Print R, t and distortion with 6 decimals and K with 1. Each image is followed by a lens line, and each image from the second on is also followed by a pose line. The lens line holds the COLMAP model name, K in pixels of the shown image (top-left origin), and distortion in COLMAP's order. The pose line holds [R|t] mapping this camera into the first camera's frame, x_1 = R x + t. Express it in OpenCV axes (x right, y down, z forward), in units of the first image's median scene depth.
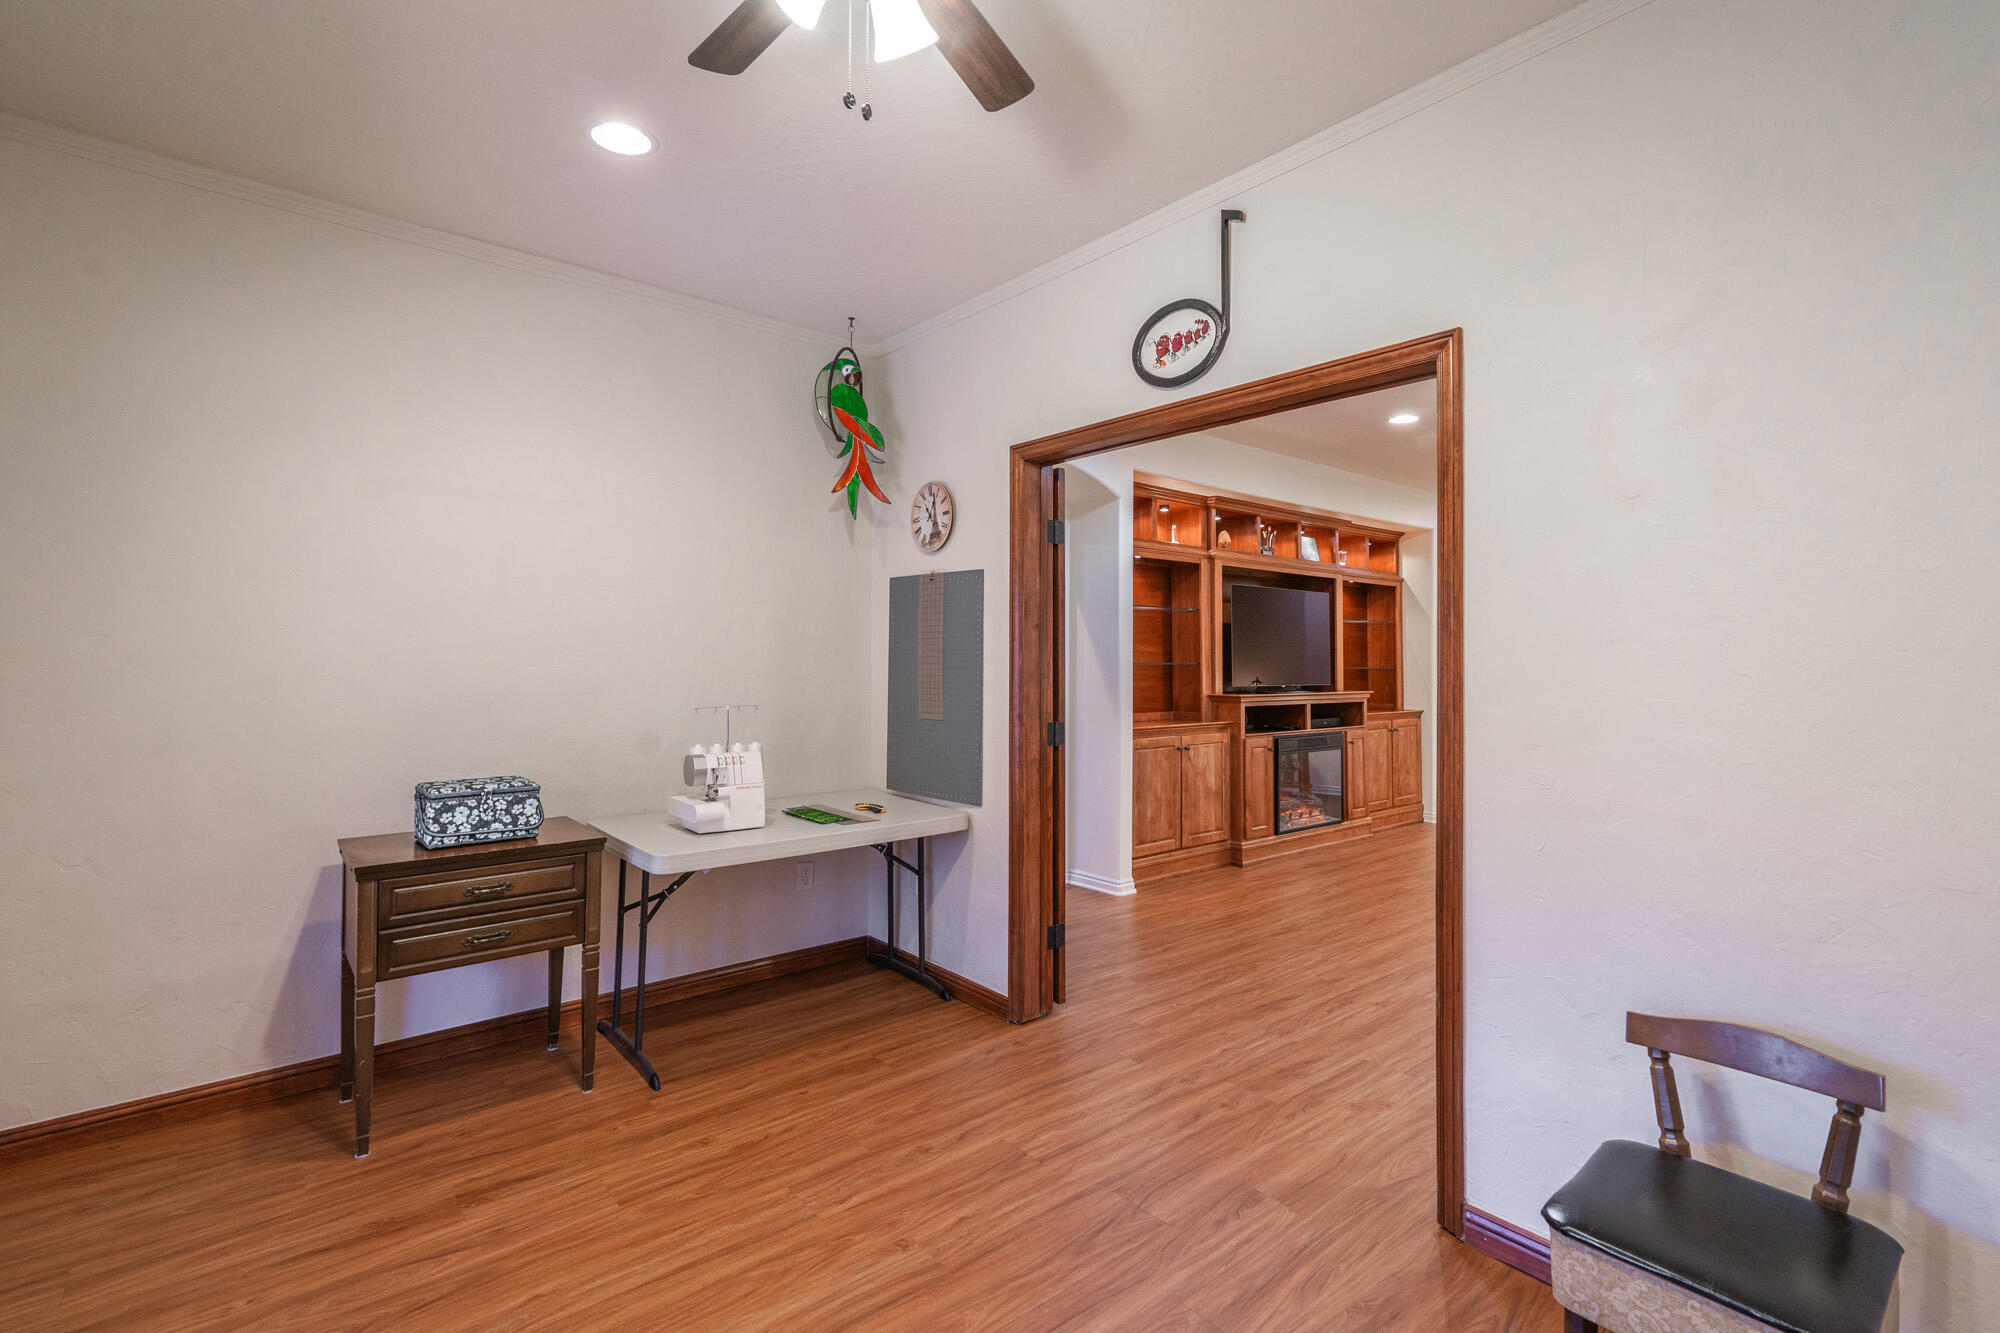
lens RADIAL K [[922.6, 0, 998.7], [0, 922.6, 646.4], [0, 0, 1]] dist [0.002578, 0.000216]
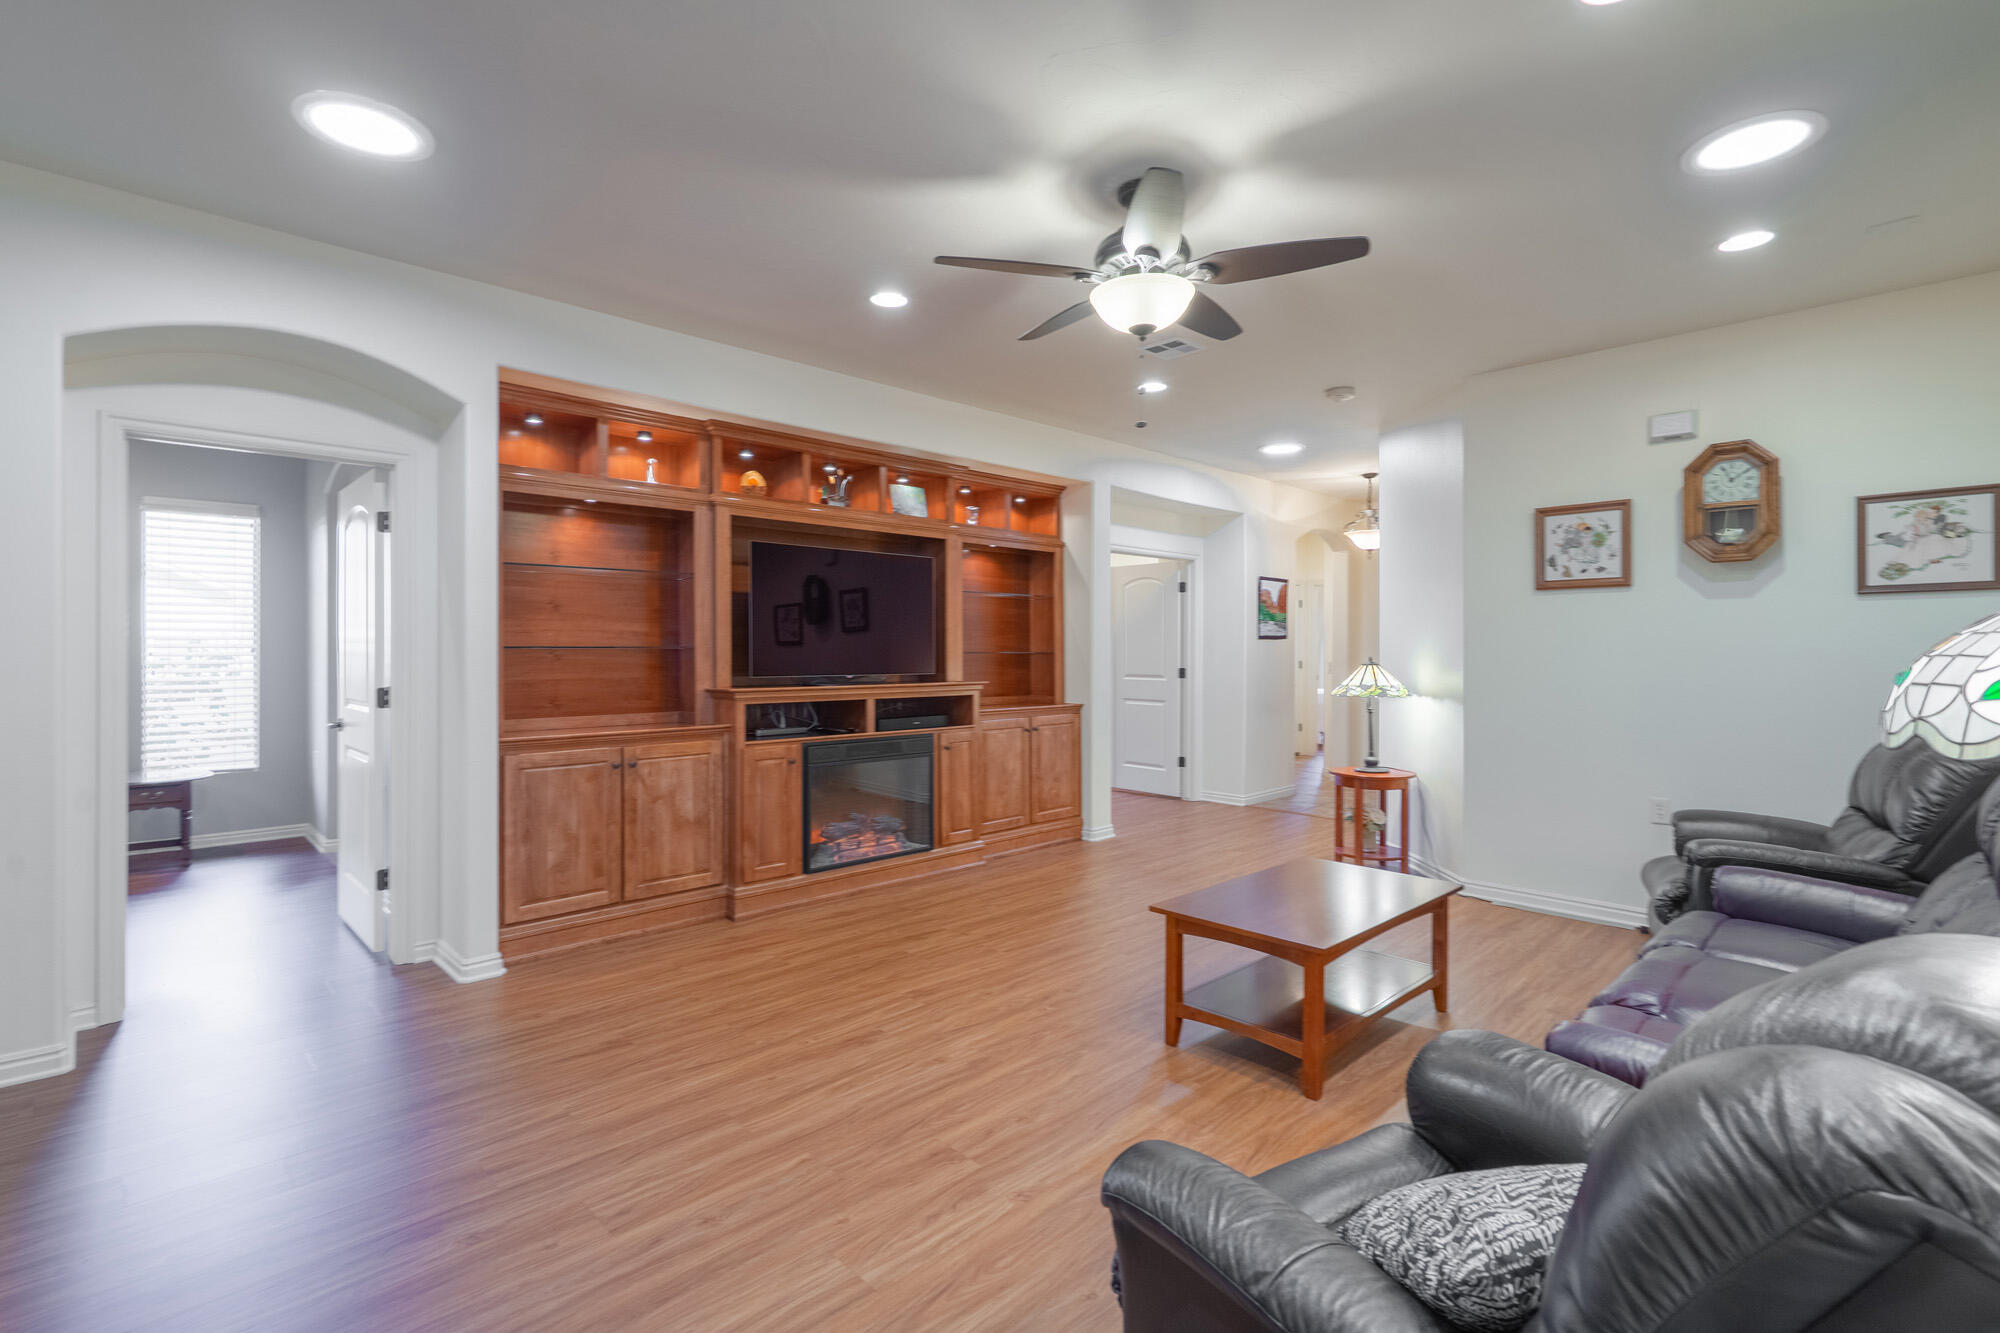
lens RADIAL K [[920.1, 0, 996.8], [0, 920.1, 656.0], [0, 0, 1]] dist [-0.002129, 0.000217]
pose [[0.996696, -0.007587, 0.080870, 0.413135], [0.006022, 0.999790, 0.019581, 0.013457], [-0.081001, -0.019030, 0.996532, 0.251477]]
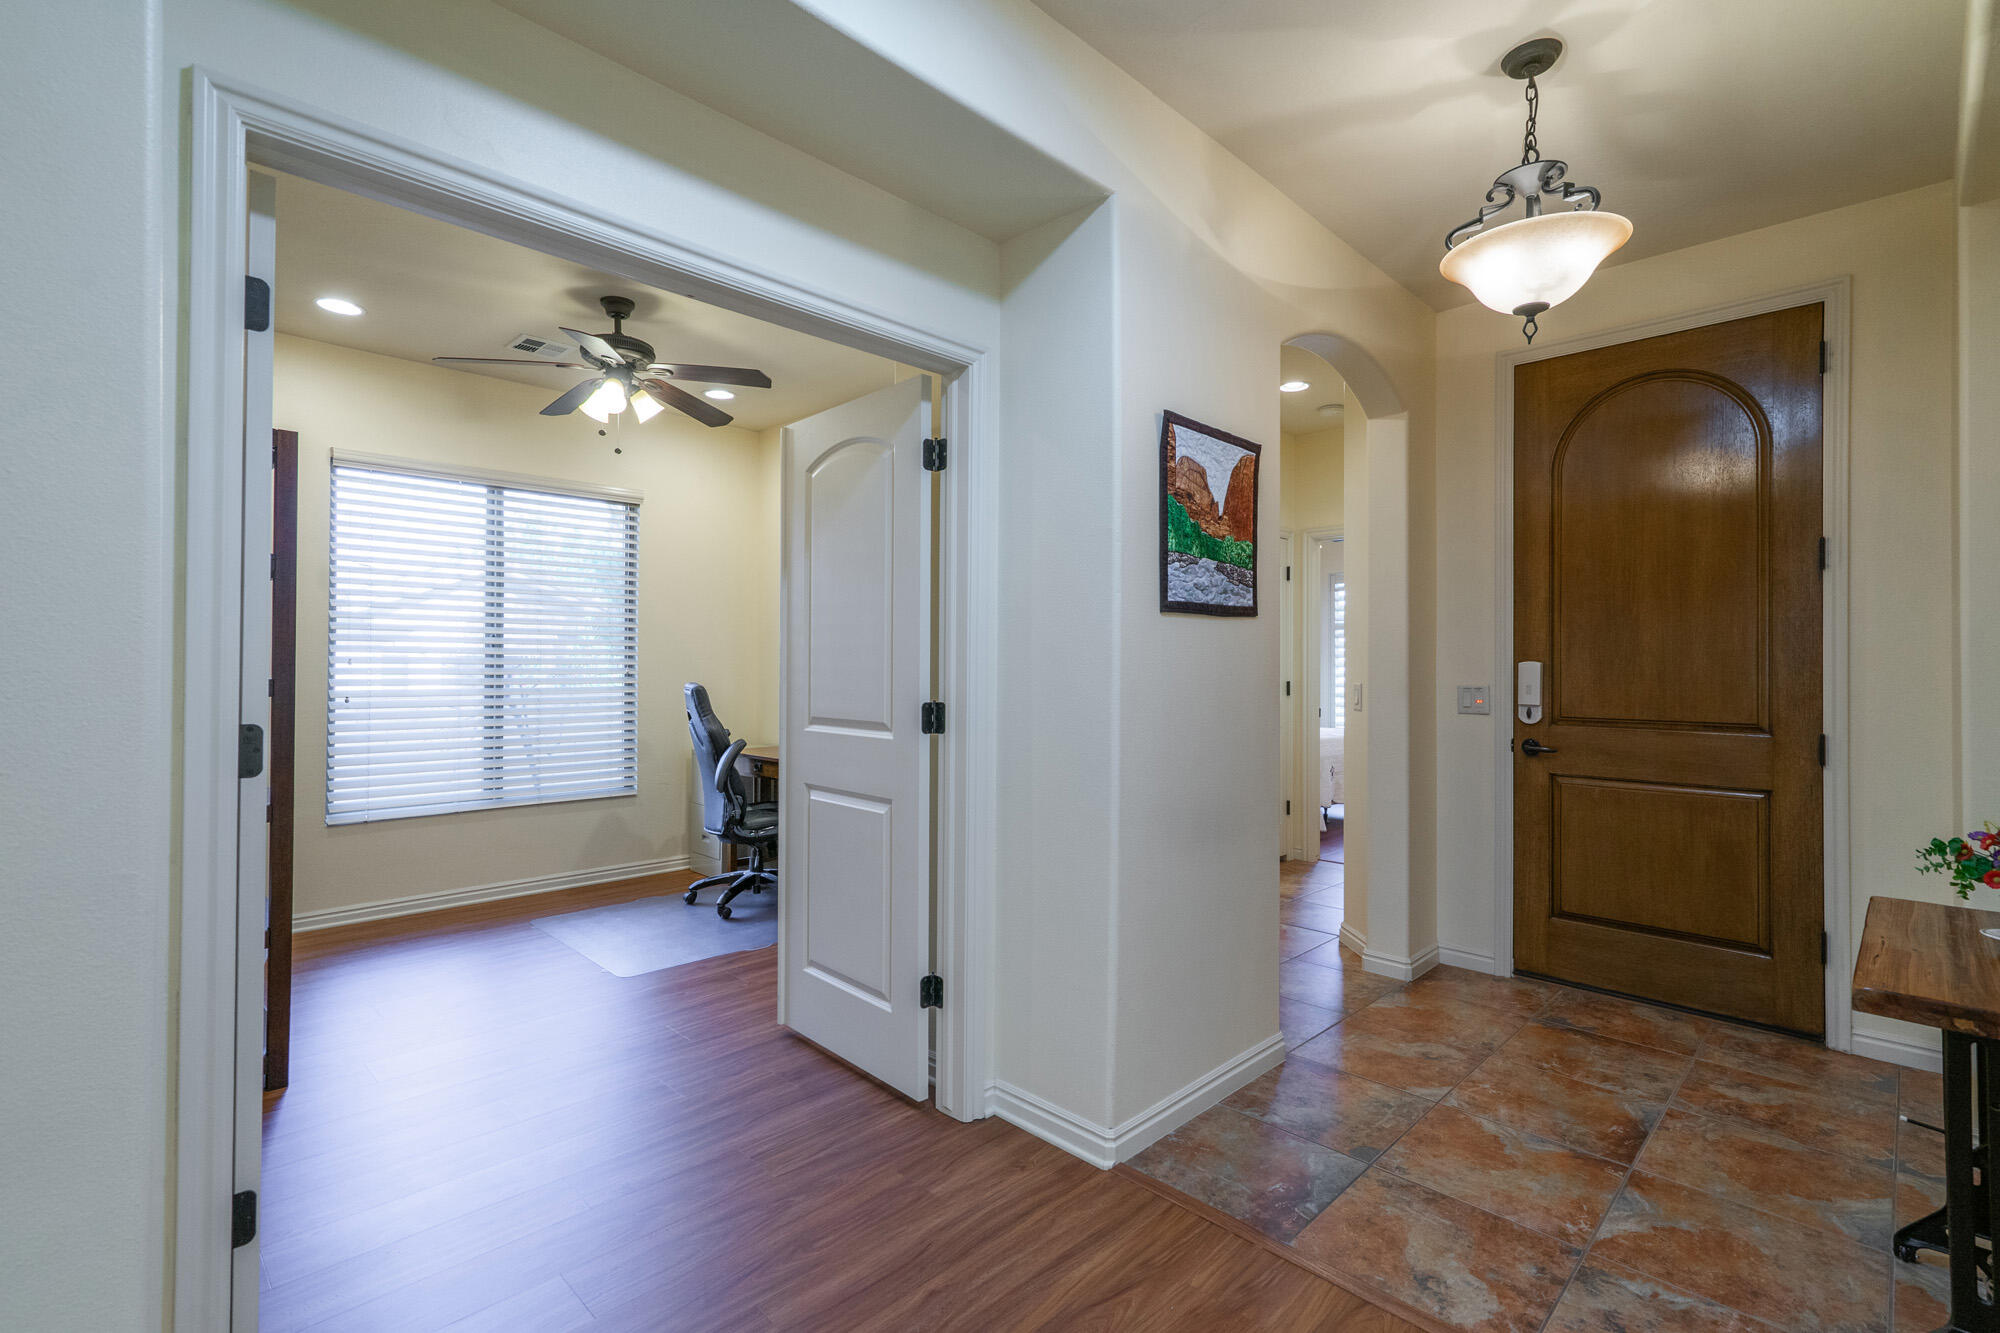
lens RADIAL K [[920.1, 0, 996.8], [0, 920.1, 656.0], [0, 0, 1]] dist [-0.002129, 0.000217]
pose [[0.995114, -0.004383, 0.098633, 0.772412], [0.004002, 0.999984, 0.004060, 0.034803], [-0.098649, -0.003645, 0.995116, 1.118199]]
